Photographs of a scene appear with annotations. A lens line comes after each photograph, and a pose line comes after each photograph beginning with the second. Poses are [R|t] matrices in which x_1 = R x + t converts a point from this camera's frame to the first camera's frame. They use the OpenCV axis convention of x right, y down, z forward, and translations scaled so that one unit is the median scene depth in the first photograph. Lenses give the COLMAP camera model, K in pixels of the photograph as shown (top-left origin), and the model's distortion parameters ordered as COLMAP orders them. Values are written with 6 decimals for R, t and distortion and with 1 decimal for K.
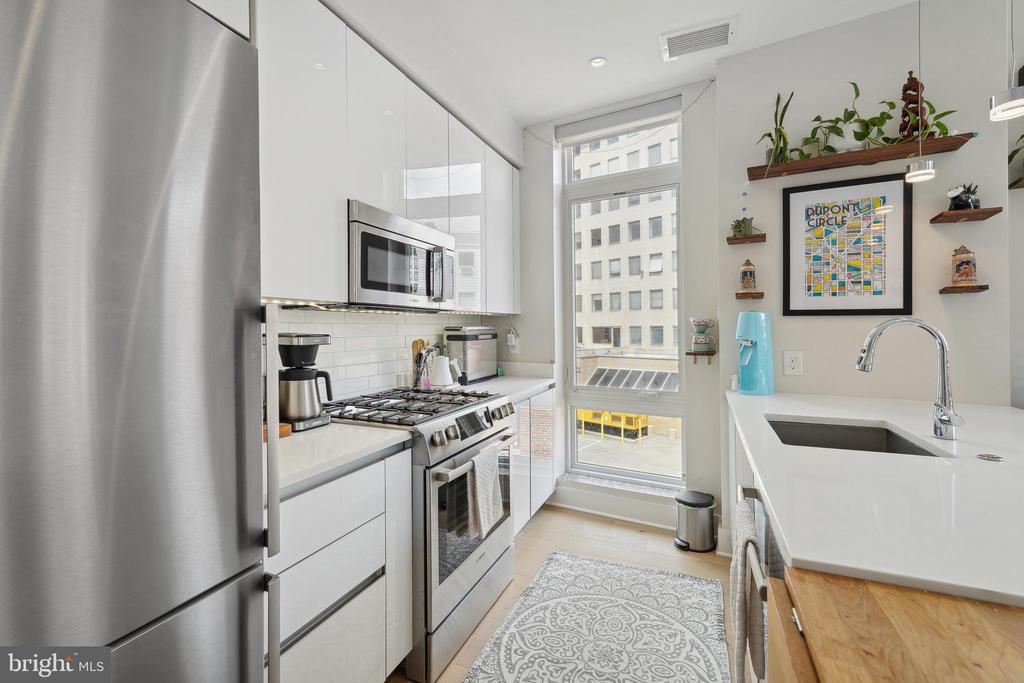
lens RADIAL K [[454.2, 0, 496.8], [0, 454.2, 324.3], [0, 0, 1]] dist [-0.005528, 0.005042]
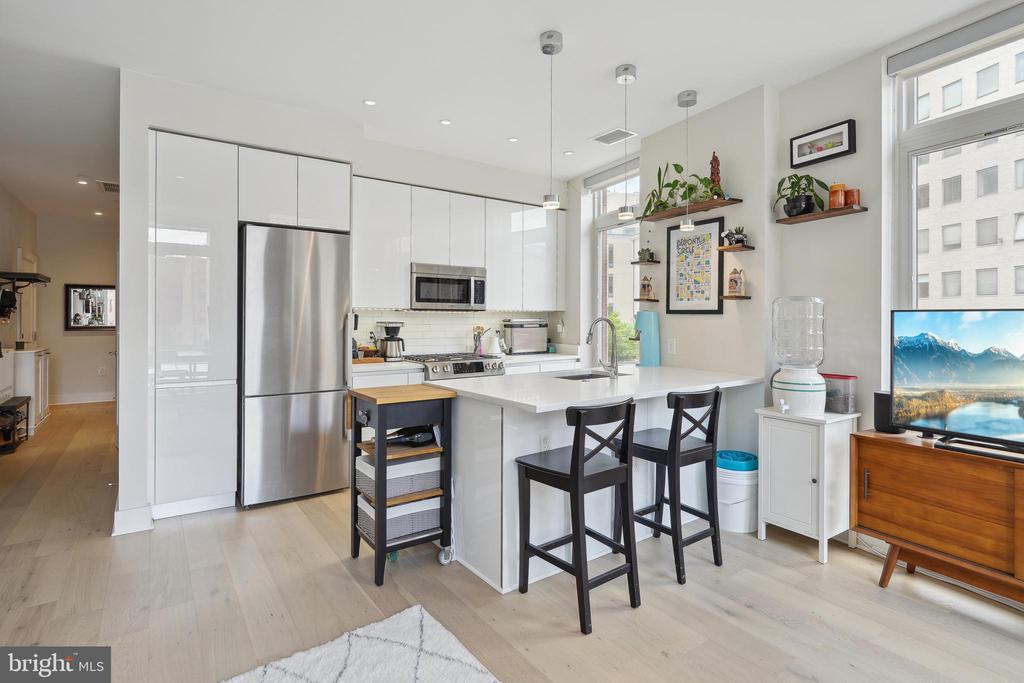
lens RADIAL K [[495.9, 0, 495.6], [0, 495.9, 314.9], [0, 0, 1]] dist [-0.002689, 0.000887]
pose [[0.849362, 0.004179, -0.527794, 1.041084], [-0.003229, 0.999991, 0.002722, -0.018561], [0.527801, -0.000607, 0.849368, -0.685057]]
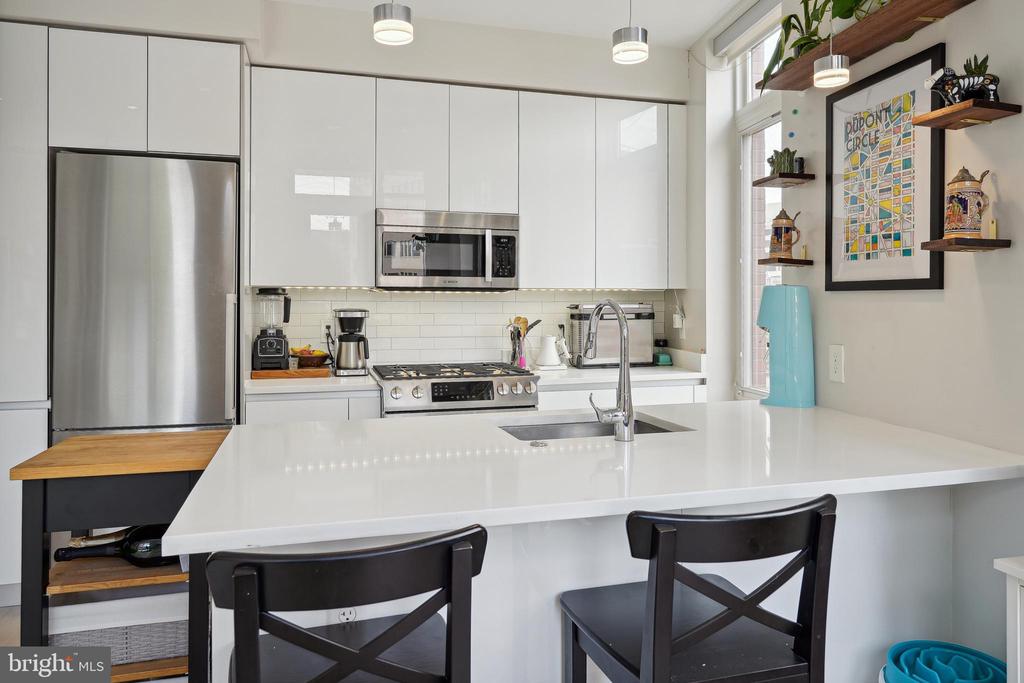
lens RADIAL K [[678.3, 0, 502.0], [0, 678.3, 301.3], [0, 0, 1]] dist [0.004937, 0.002057]
pose [[0.637628, 0.001753, -0.770342, 1.122396], [0.002236, 0.999989, 0.004126, -0.009020], [0.770341, -0.004353, 0.637617, 0.010852]]
